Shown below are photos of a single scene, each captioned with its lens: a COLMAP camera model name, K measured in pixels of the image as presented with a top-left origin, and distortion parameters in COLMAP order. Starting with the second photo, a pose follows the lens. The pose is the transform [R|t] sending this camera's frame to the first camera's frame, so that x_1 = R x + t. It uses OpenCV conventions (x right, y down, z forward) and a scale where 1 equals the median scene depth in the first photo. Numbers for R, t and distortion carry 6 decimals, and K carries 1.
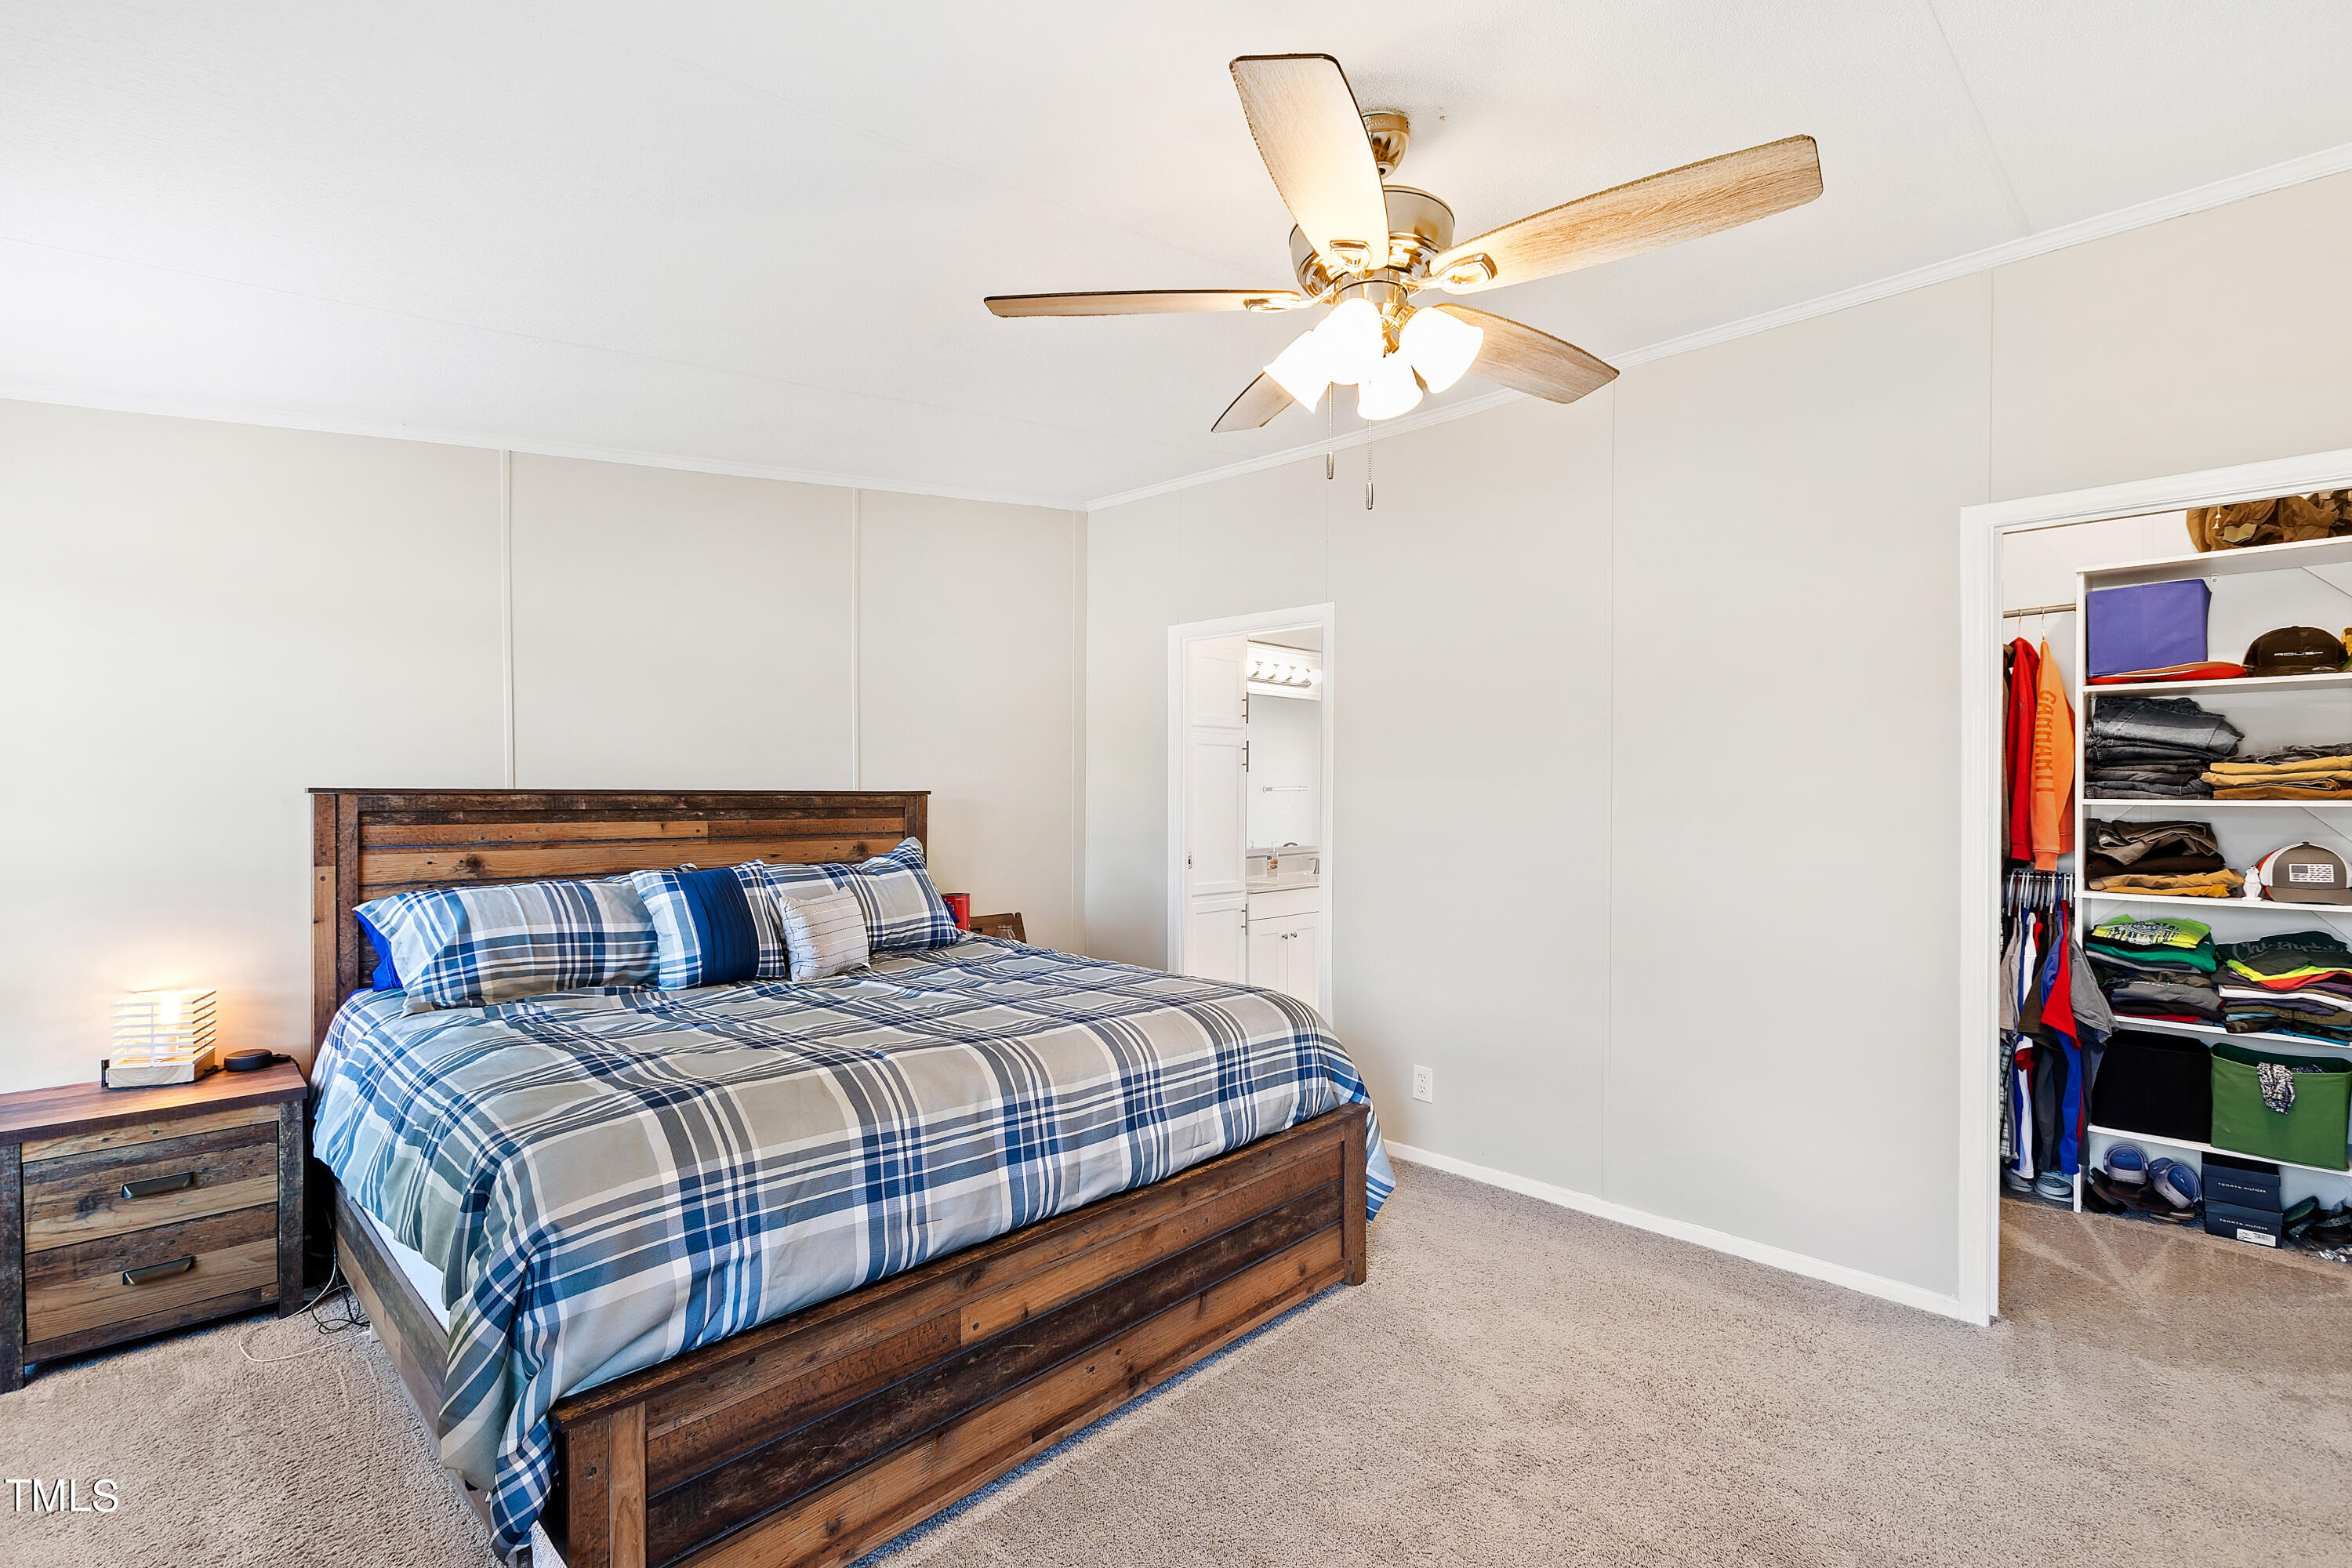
lens RADIAL K [[1047.9, 0, 1181.4], [0, 1047.9, 794.2], [0, 0, 1]] dist [0.005119, 0.000098]
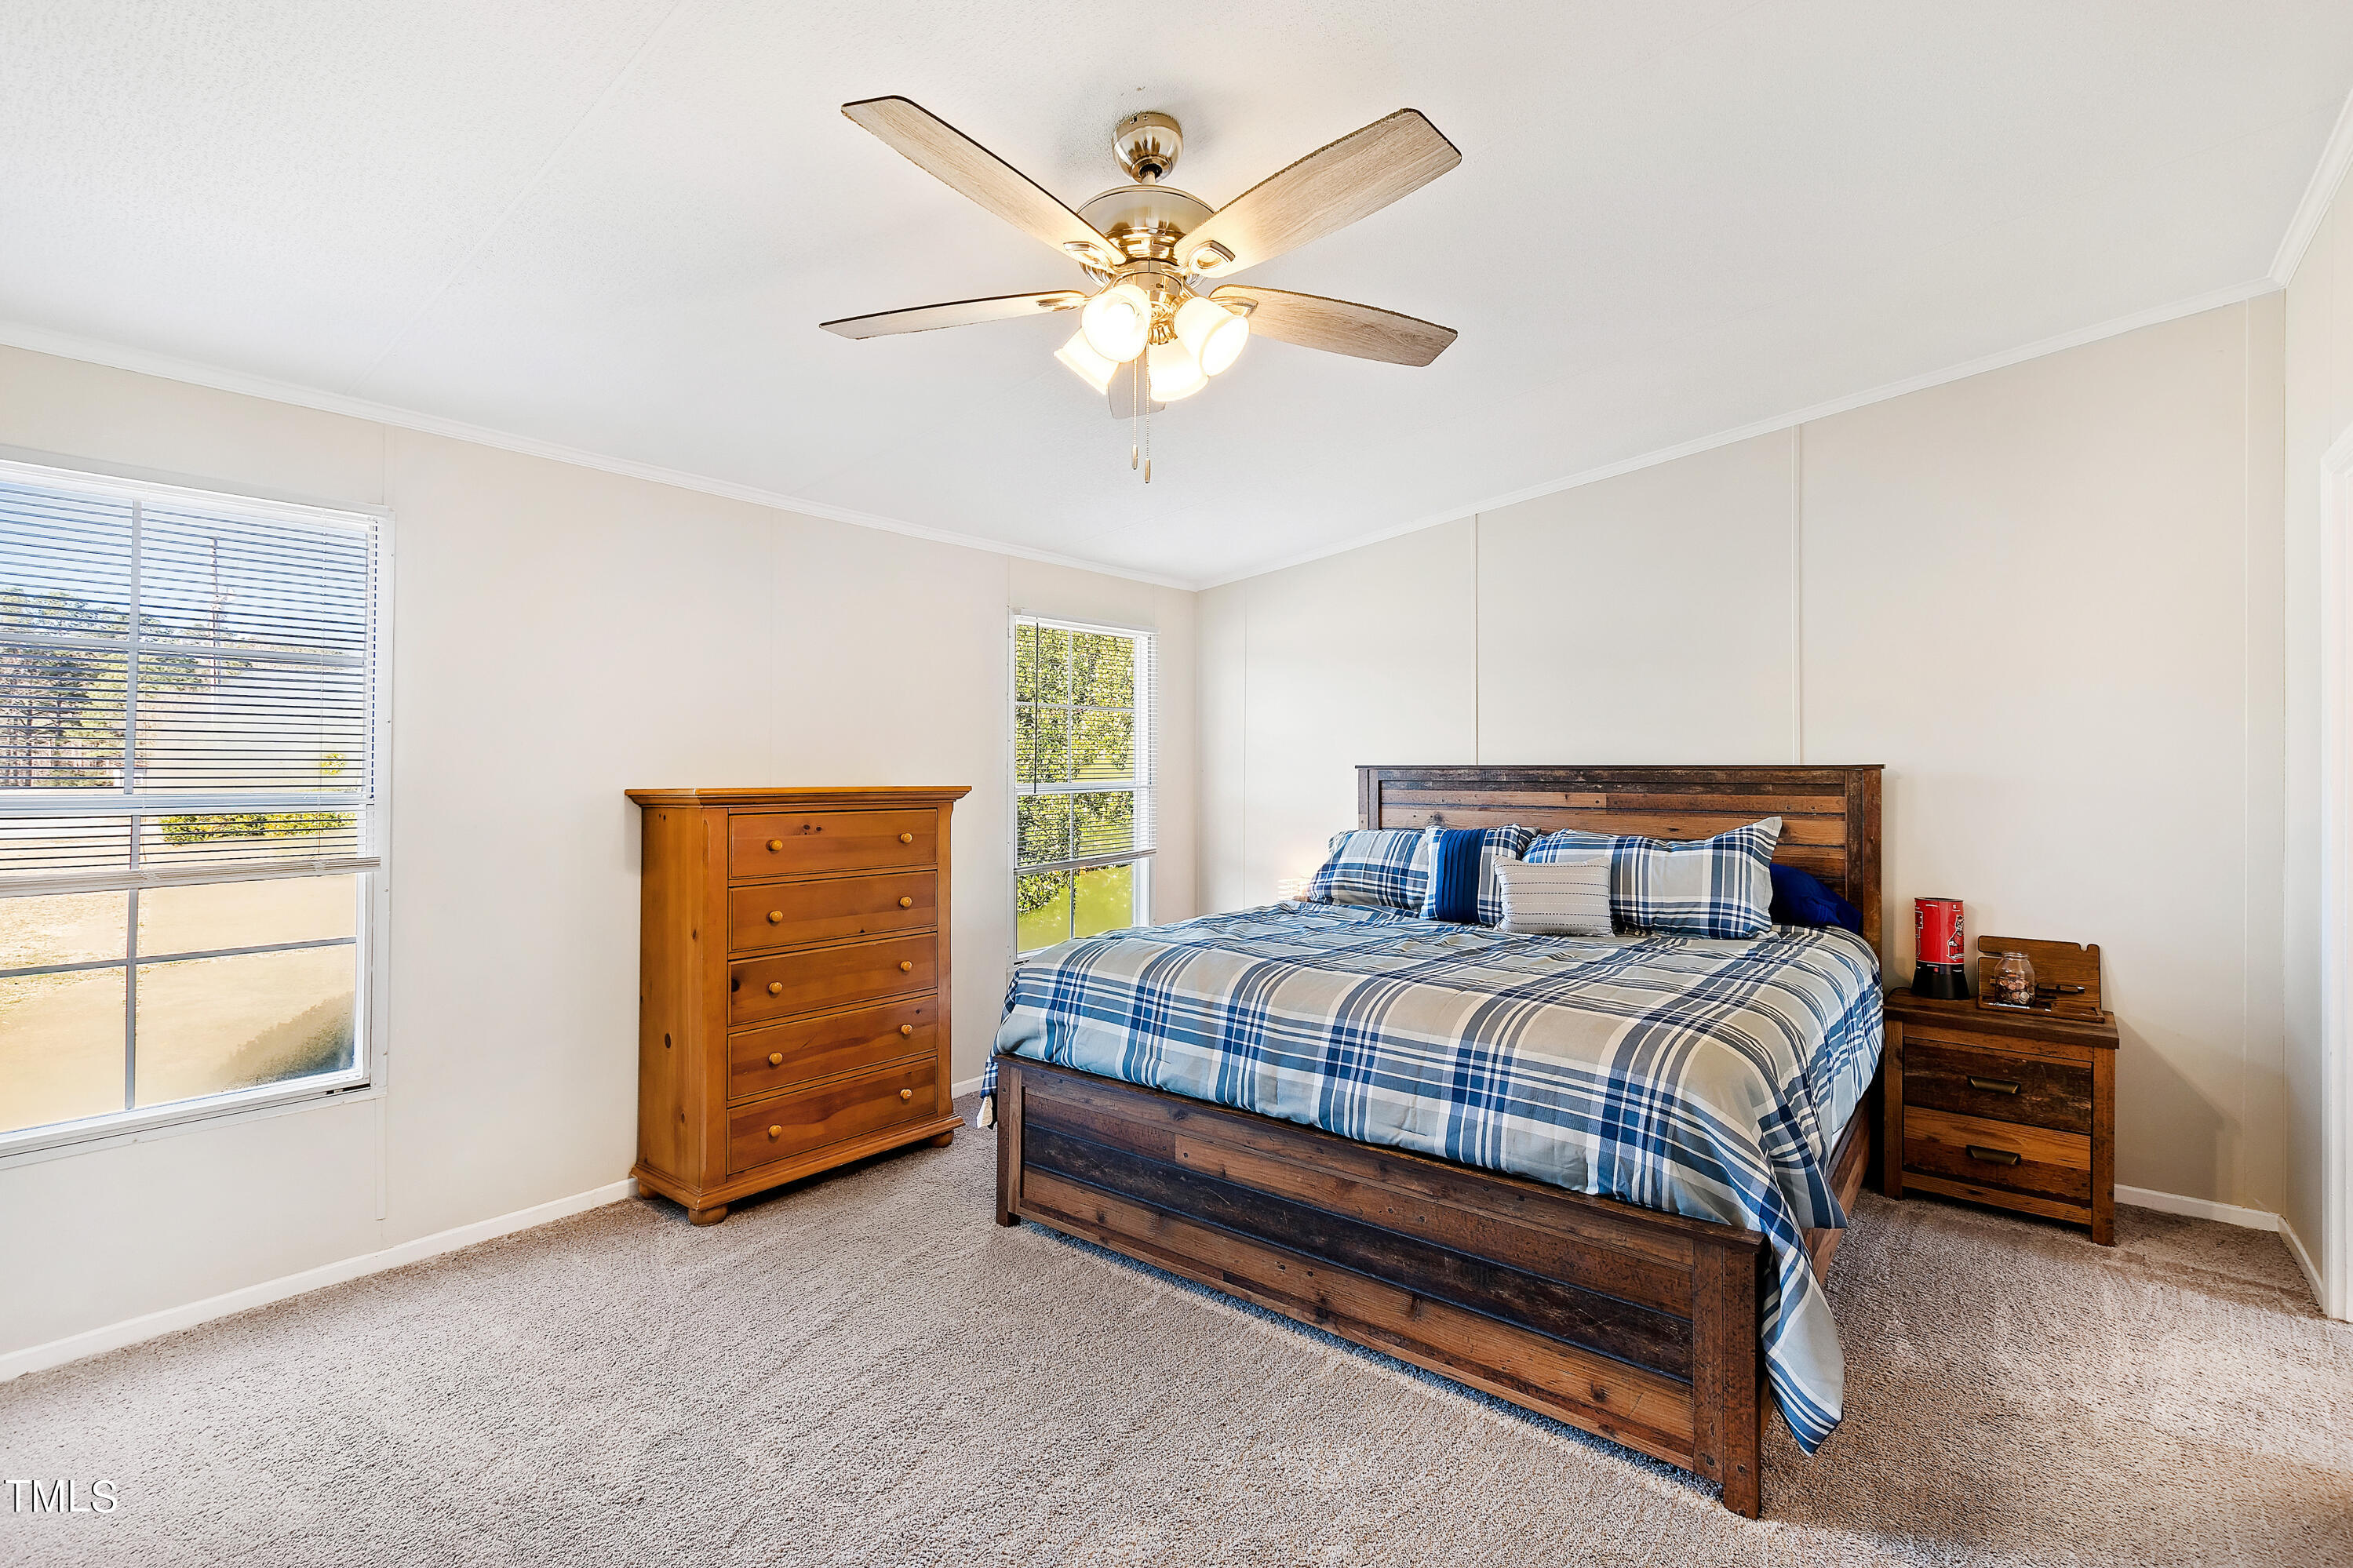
lens RADIAL K [[1048.2, 0, 1181.9], [0, 1048.2, 794.2], [0, 0, 1]] dist [0.005119, 0.000098]
pose [[0.088212, 0.009587, -0.996056, 0.876292], [-0.008095, 0.999928, 0.008907, 0.029802], [0.996069, 0.007277, 0.088283, 0.683367]]
